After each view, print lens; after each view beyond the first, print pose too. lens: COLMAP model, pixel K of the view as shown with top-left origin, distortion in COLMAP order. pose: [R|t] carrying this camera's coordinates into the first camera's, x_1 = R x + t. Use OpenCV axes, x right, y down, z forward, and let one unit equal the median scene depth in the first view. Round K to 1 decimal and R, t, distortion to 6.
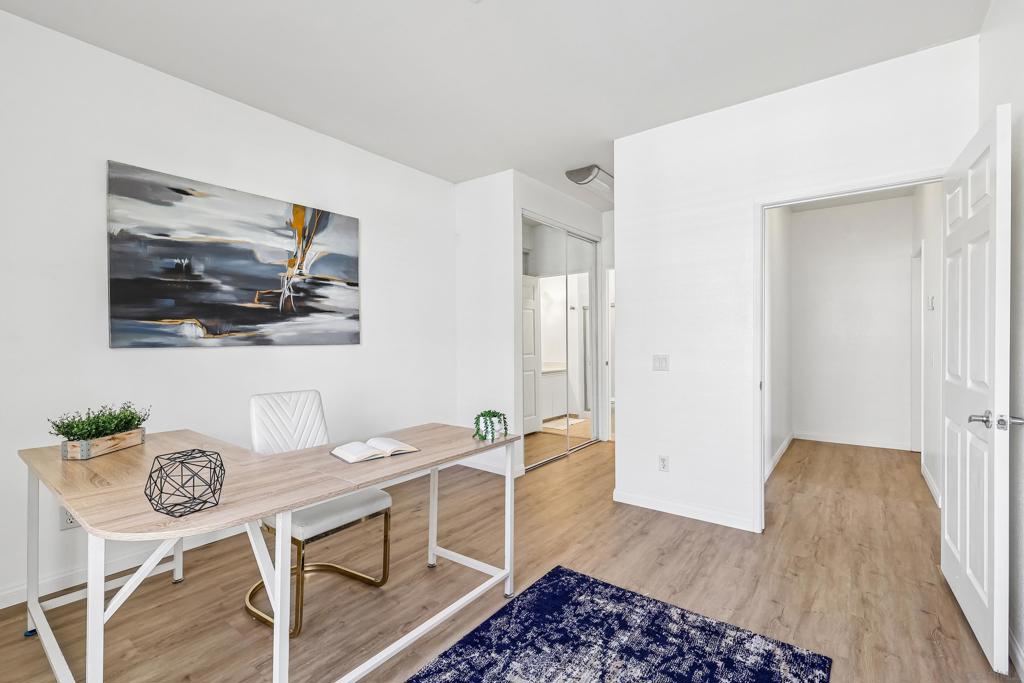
lens RADIAL K [[446.8, 0, 505.9], [0, 446.8, 341.2], [0, 0, 1]] dist [0.000769, -0.000253]
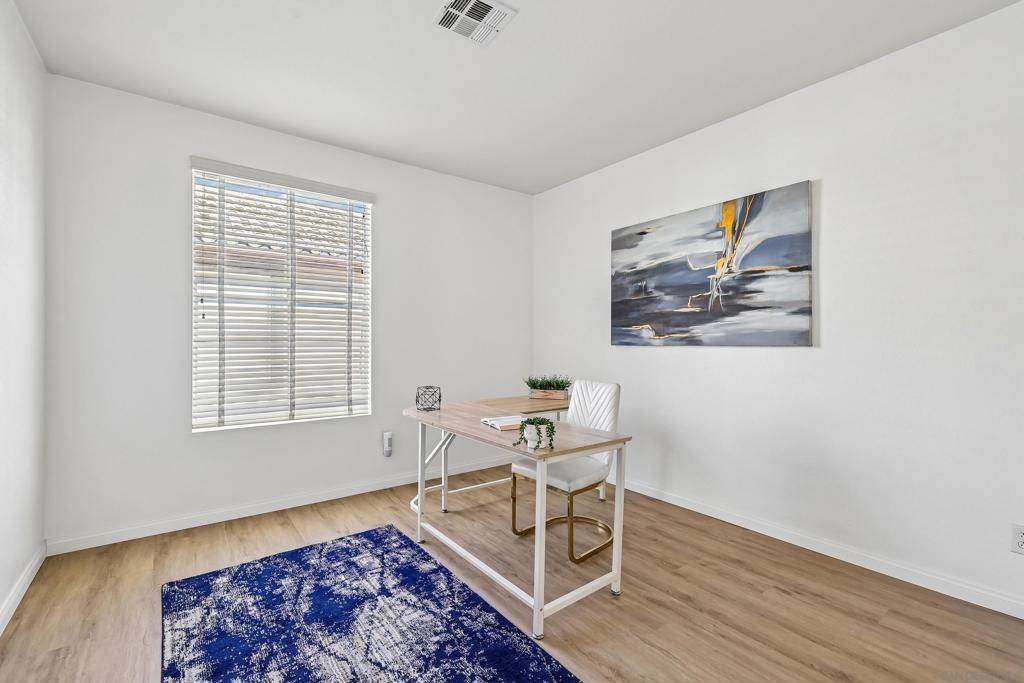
lens RADIAL K [[446.8, 0, 519.9], [0, 446.8, 339.4], [0, 0, 1]] dist [0.000769, -0.000253]
pose [[-0.247803, 0.001889, -0.968809, 0.685150], [-0.003050, 0.999992, 0.002730, -0.008021], [0.968806, 0.003632, -0.247795, 0.943008]]
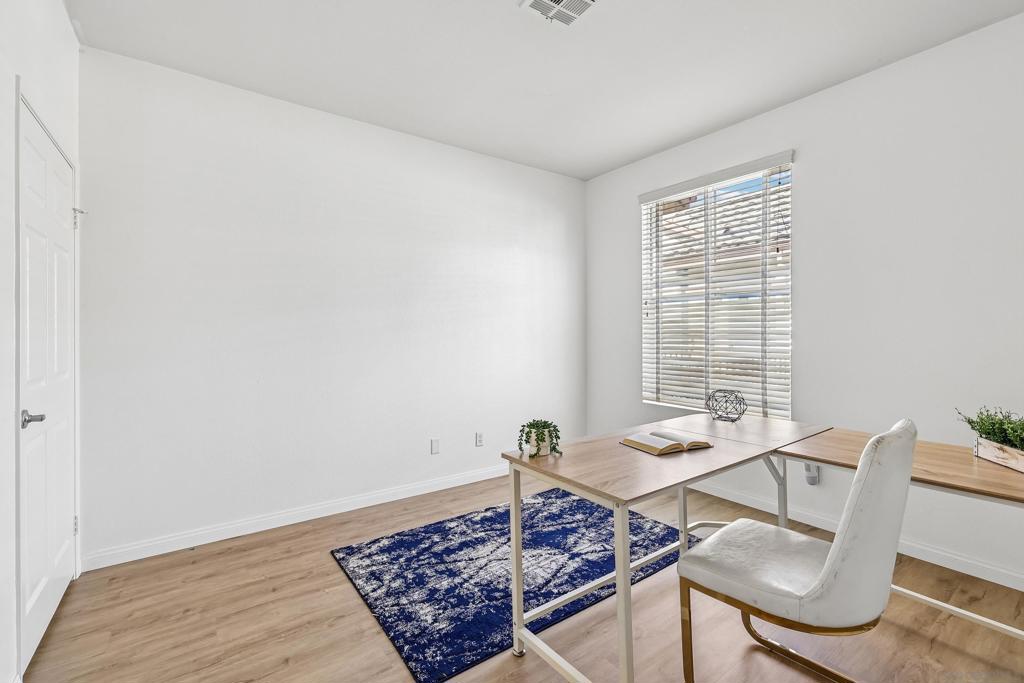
lens RADIAL K [[446.8, 0, 508.1], [0, 446.8, 334.9], [0, 0, 1]] dist [0.000769, -0.000253]
pose [[-0.957798, 0.007546, 0.287344, -0.167859], [0.008935, 0.999954, 0.003525, -0.004242], [-0.287305, 0.005943, -0.957821, 1.417892]]
